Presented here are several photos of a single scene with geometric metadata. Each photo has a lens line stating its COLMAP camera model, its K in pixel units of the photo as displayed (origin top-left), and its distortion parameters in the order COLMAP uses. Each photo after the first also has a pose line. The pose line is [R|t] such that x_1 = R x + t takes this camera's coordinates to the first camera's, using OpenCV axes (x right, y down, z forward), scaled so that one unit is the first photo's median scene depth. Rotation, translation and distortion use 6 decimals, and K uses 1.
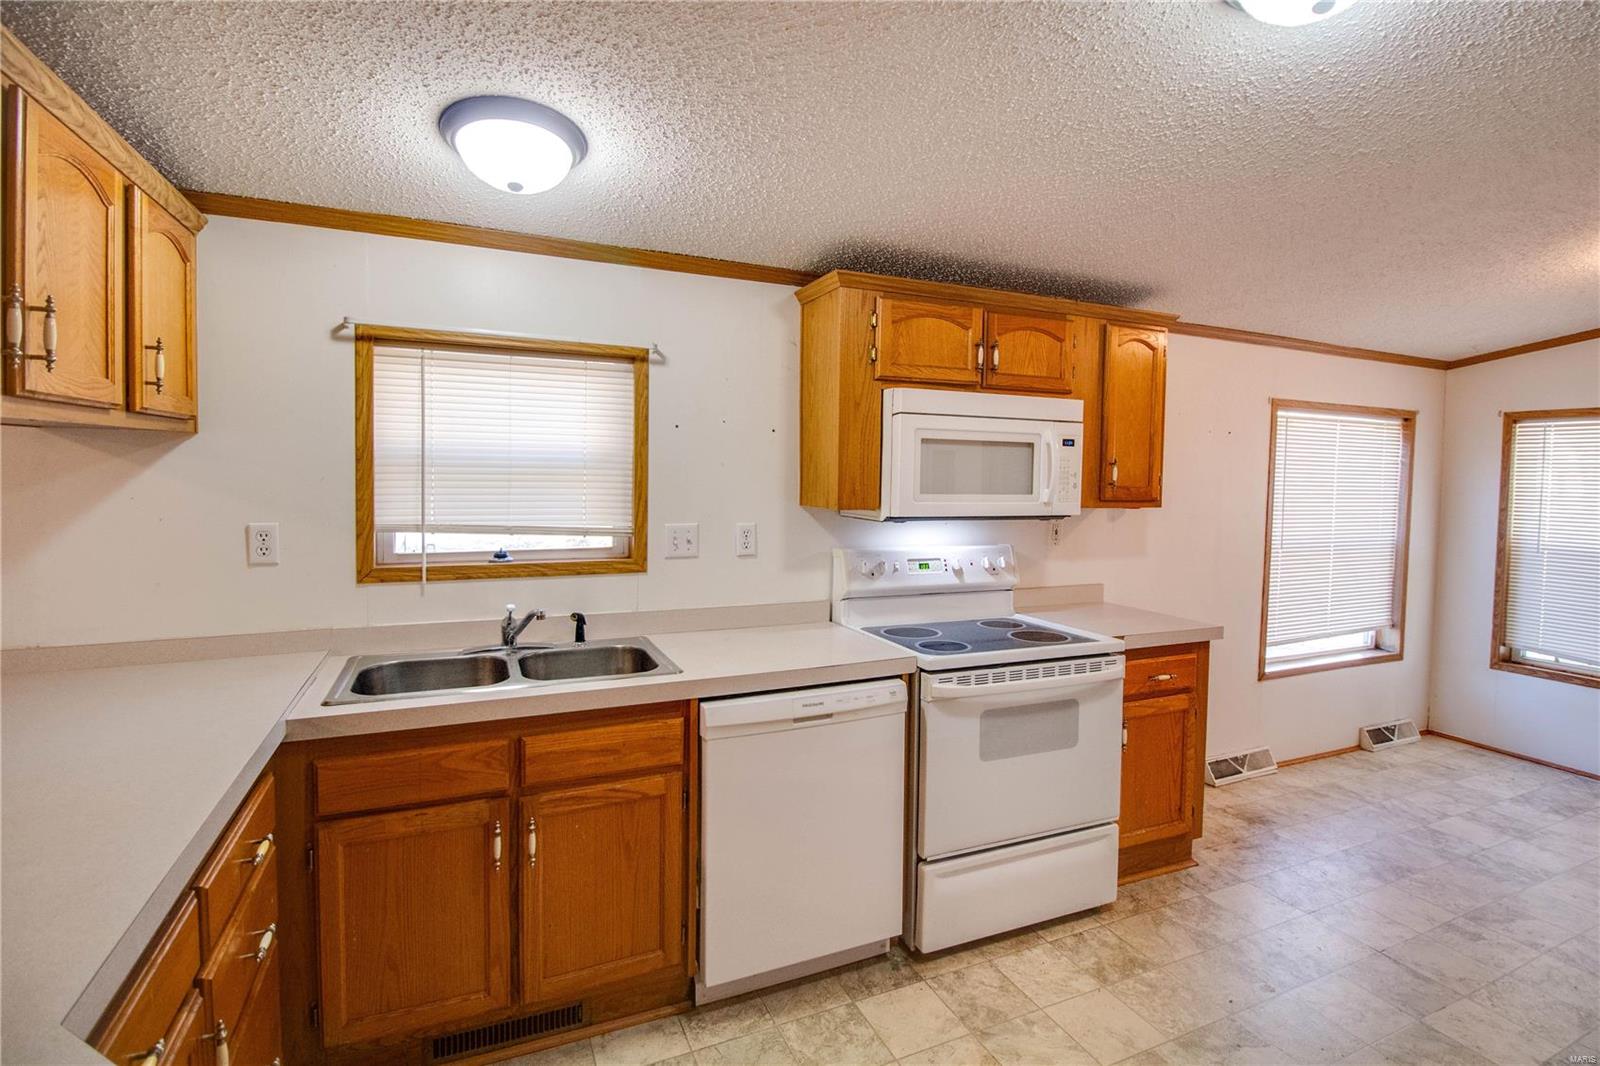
lens RADIAL K [[766.3, 0, 802.1], [0, 766.3, 523.1], [0, 0, 1]] dist [-0.007560, -0.006486]
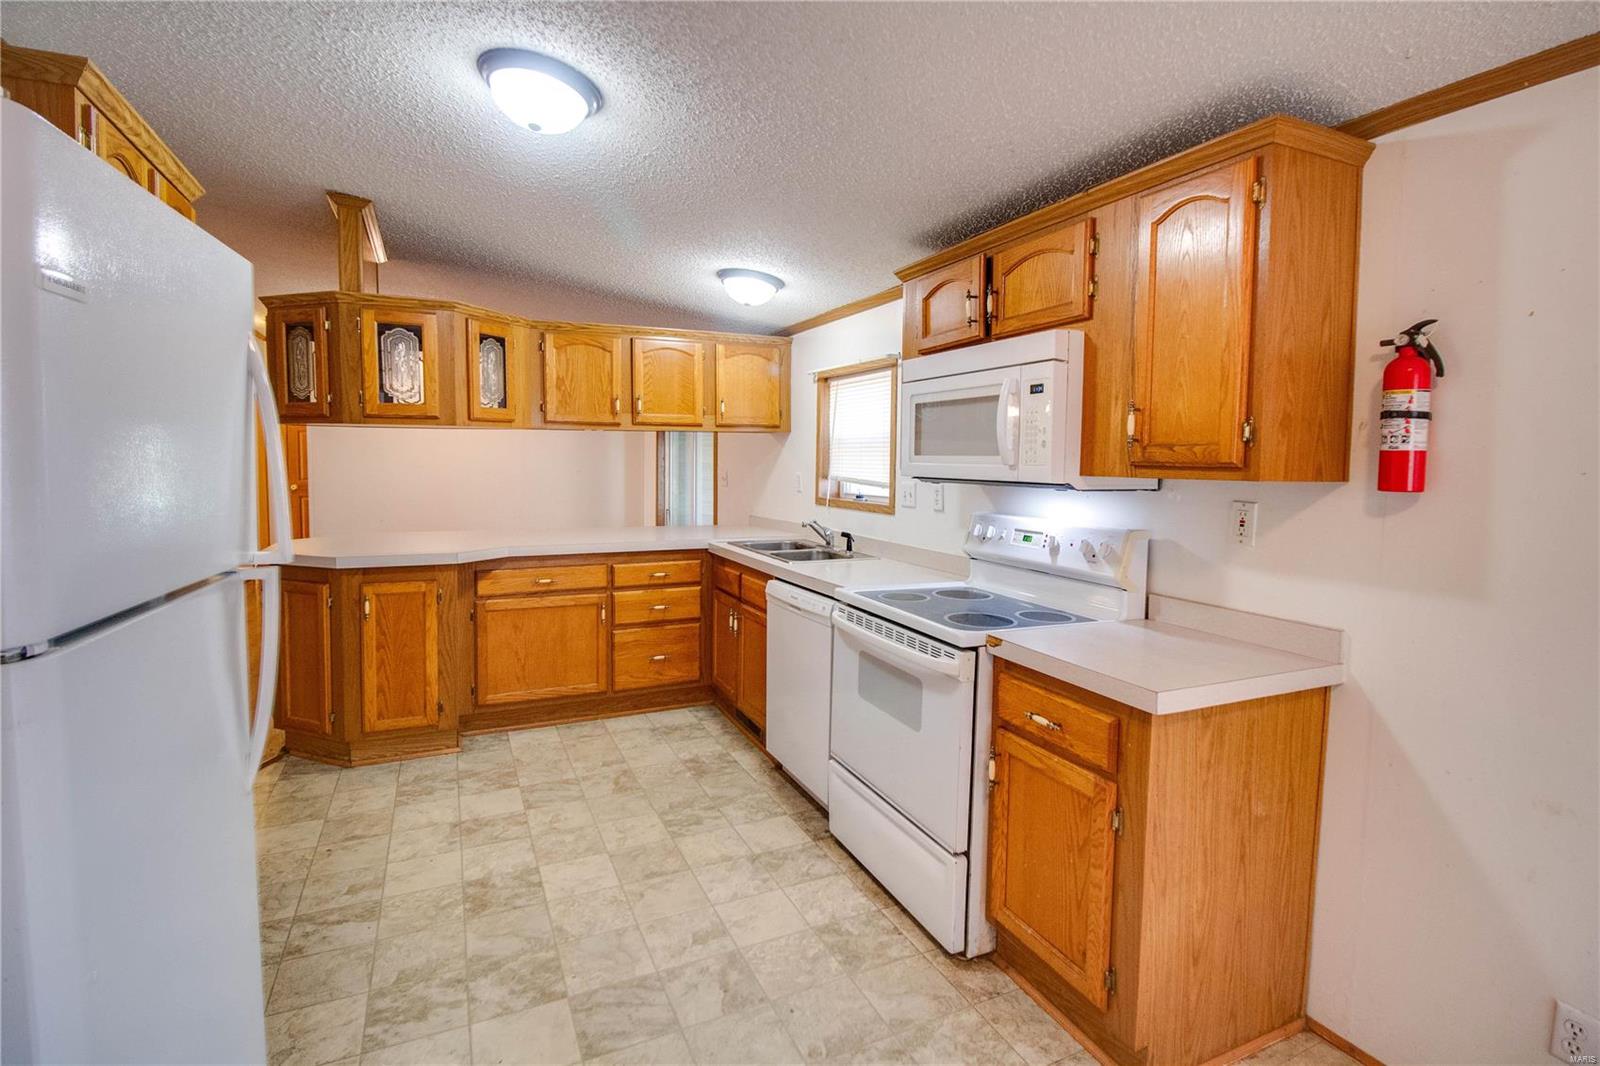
lens RADIAL K [[766.3, 0, 812.3], [0, 766.3, 530.3], [0, 0, 1]] dist [-0.007560, -0.006486]
pose [[0.022967, 0.077504, -0.996727, 1.308569], [-0.079658, 0.993962, 0.075453, -0.002821], [0.996558, 0.077665, 0.029002, 0.878825]]
